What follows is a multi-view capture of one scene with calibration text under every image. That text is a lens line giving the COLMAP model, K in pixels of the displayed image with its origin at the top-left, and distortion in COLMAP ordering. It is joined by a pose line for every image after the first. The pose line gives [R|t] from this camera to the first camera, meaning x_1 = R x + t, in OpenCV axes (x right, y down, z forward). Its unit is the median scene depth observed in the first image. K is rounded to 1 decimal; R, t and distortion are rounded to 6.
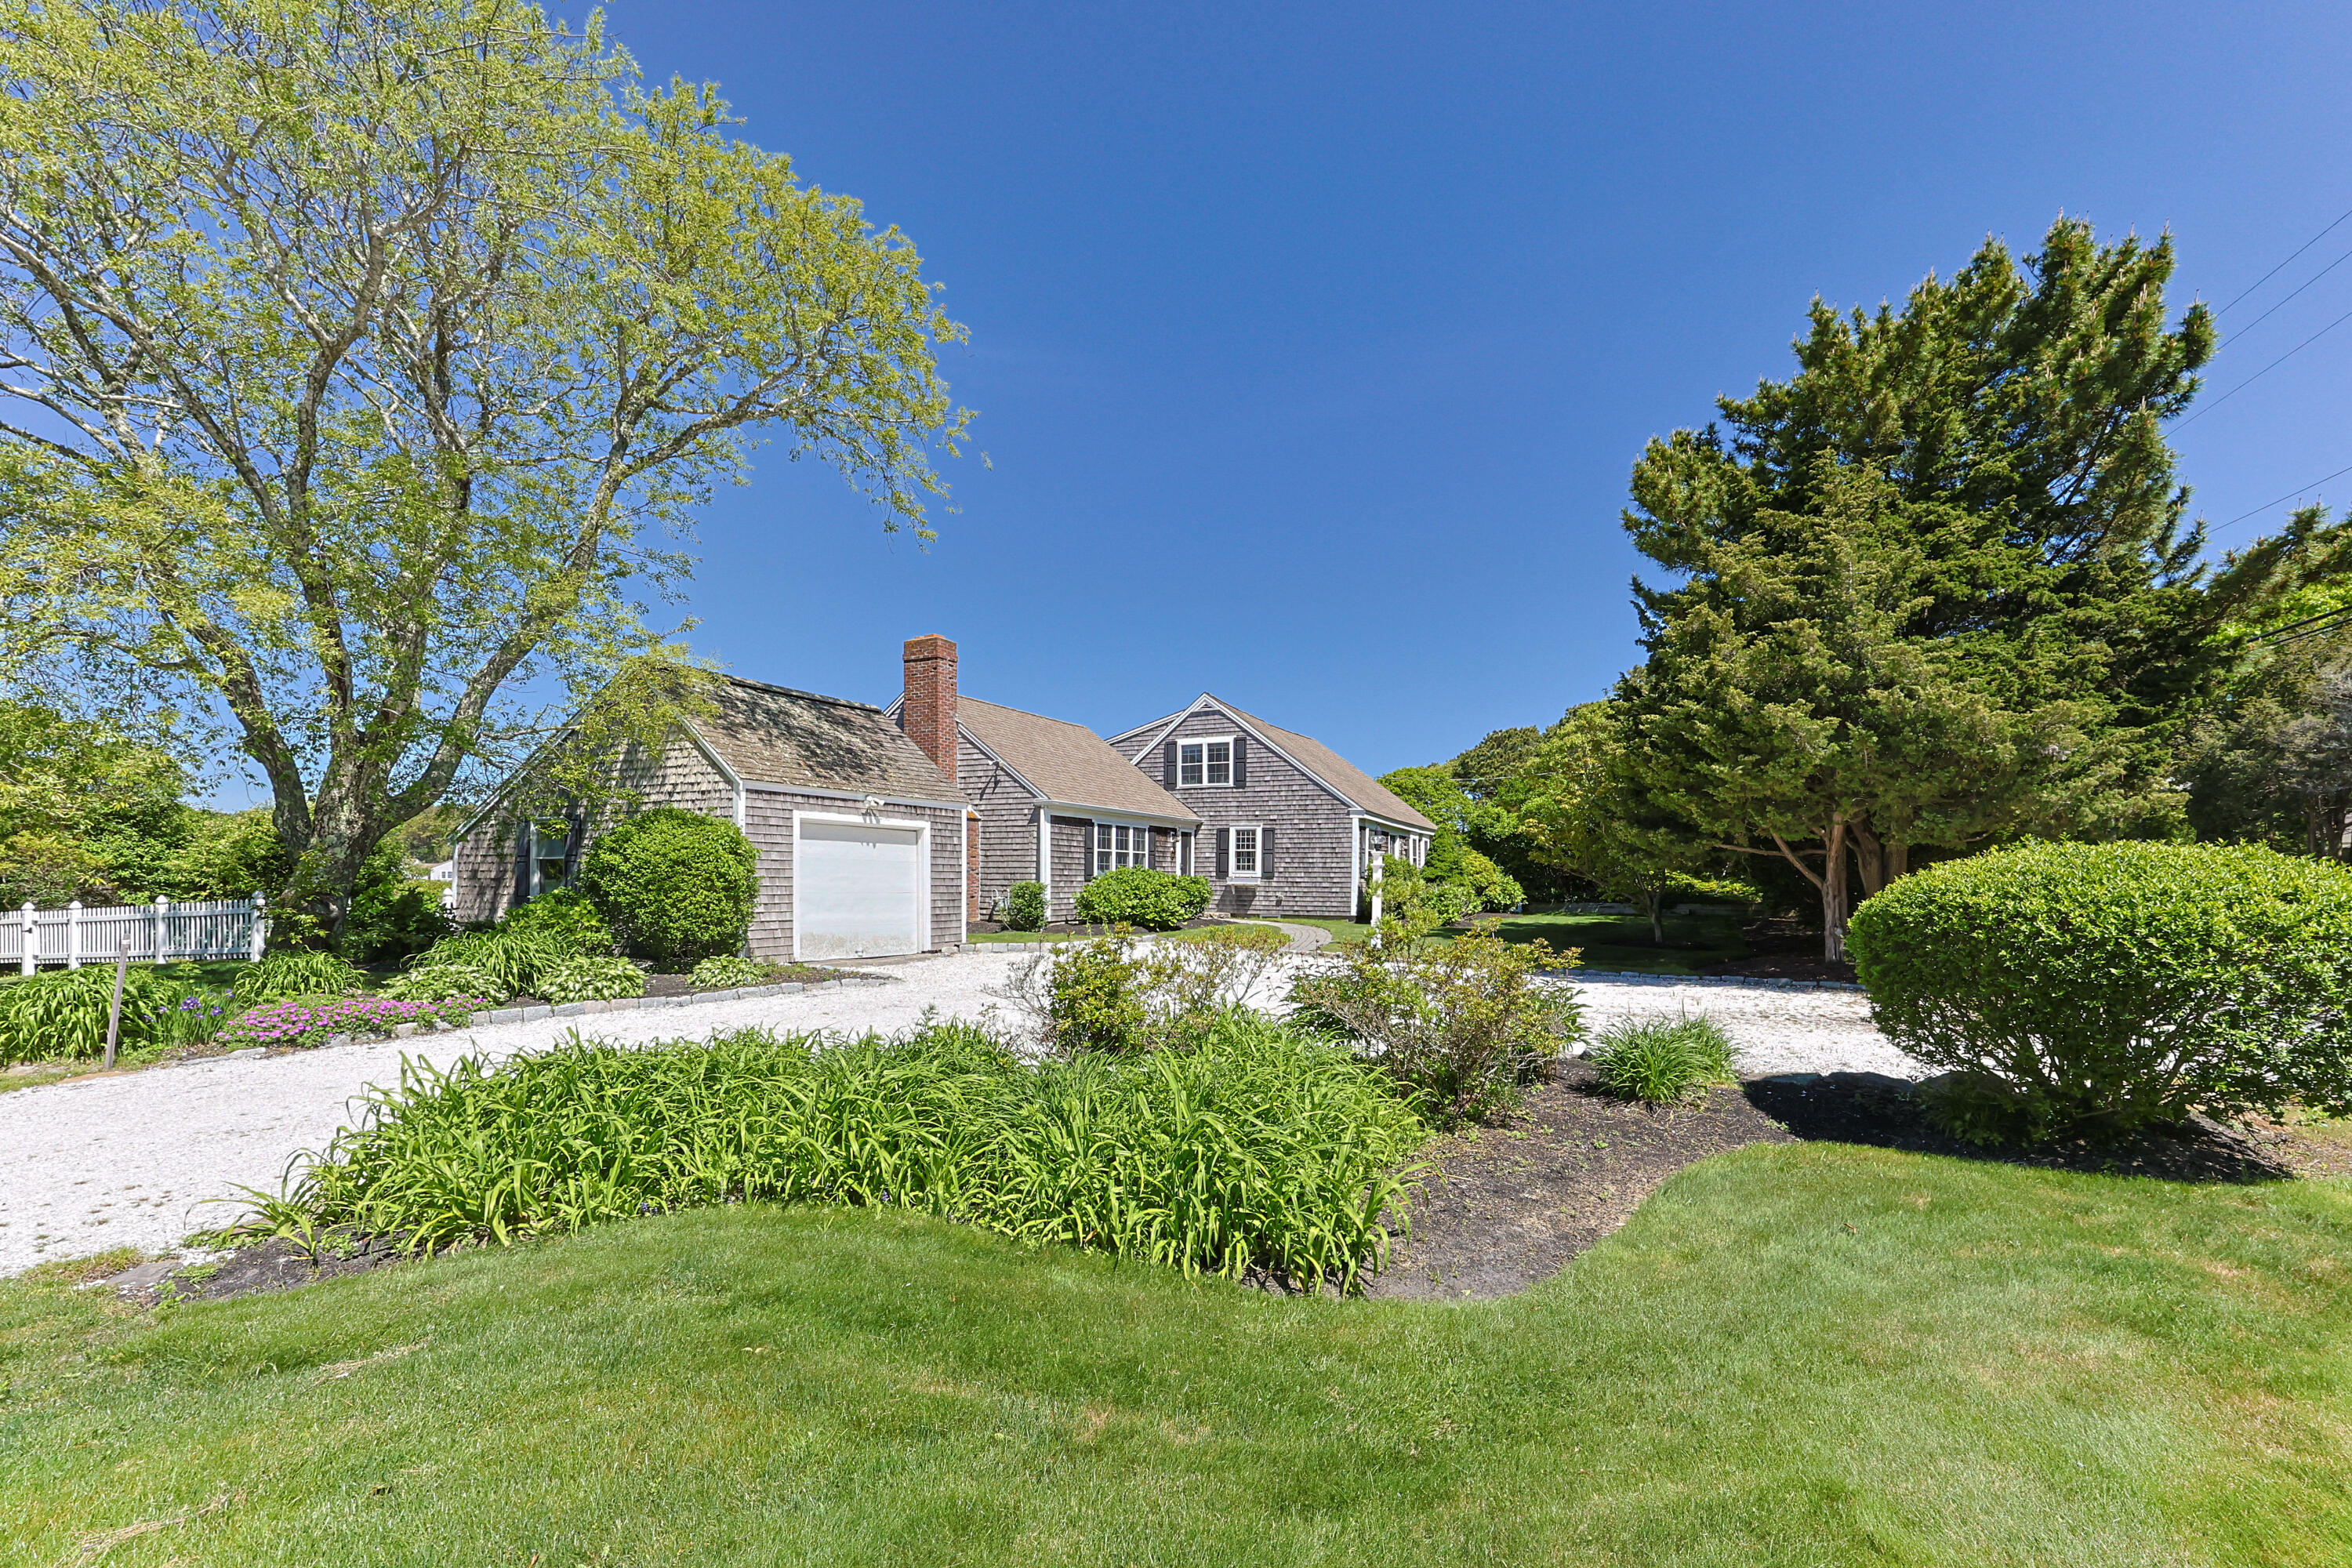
lens RADIAL K [[1035.0, 0, 1169.6], [0, 1035.0, 804.3], [0, 0, 1]] dist [0.005628, 0.000417]
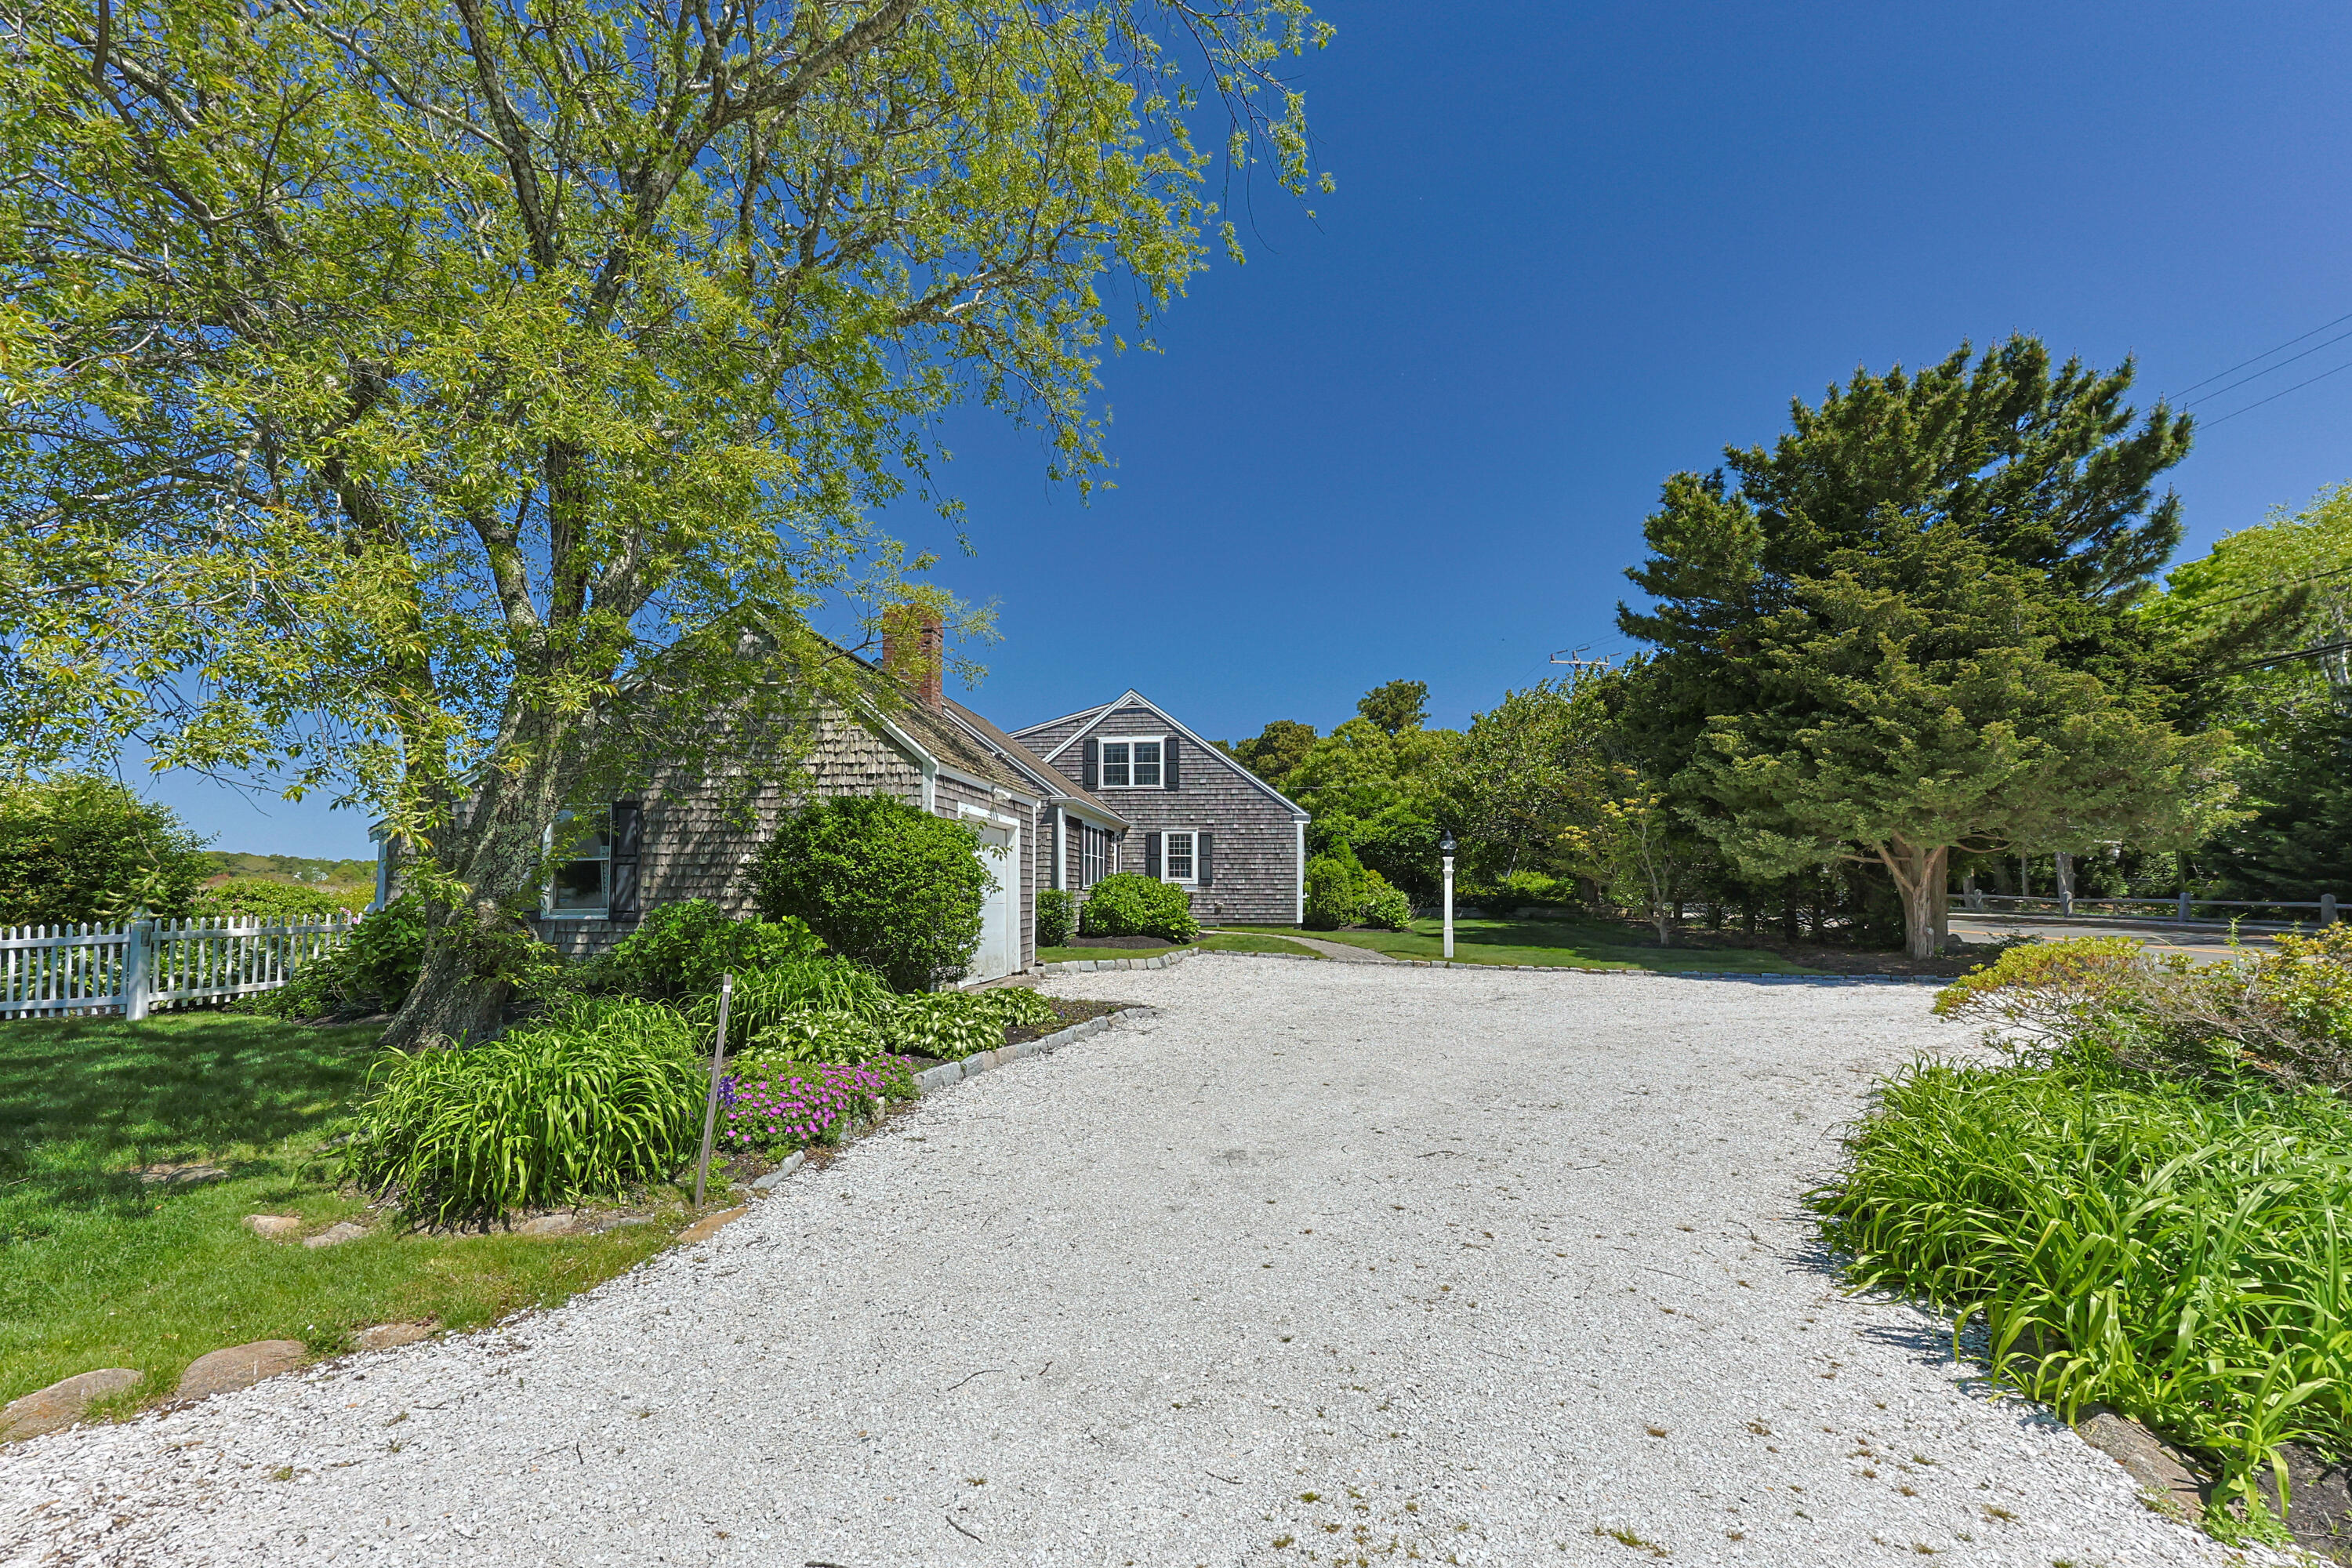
lens RADIAL K [[1035.0, 0, 1177.4], [0, 1035.0, 771.1], [0, 0, 1]] dist [0.005628, 0.000417]
pose [[0.951328, 0.030506, 0.306666, -0.223127], [-0.018672, 0.998966, -0.041451, 0.005961], [-0.307614, 0.033707, 0.950914, 0.091281]]
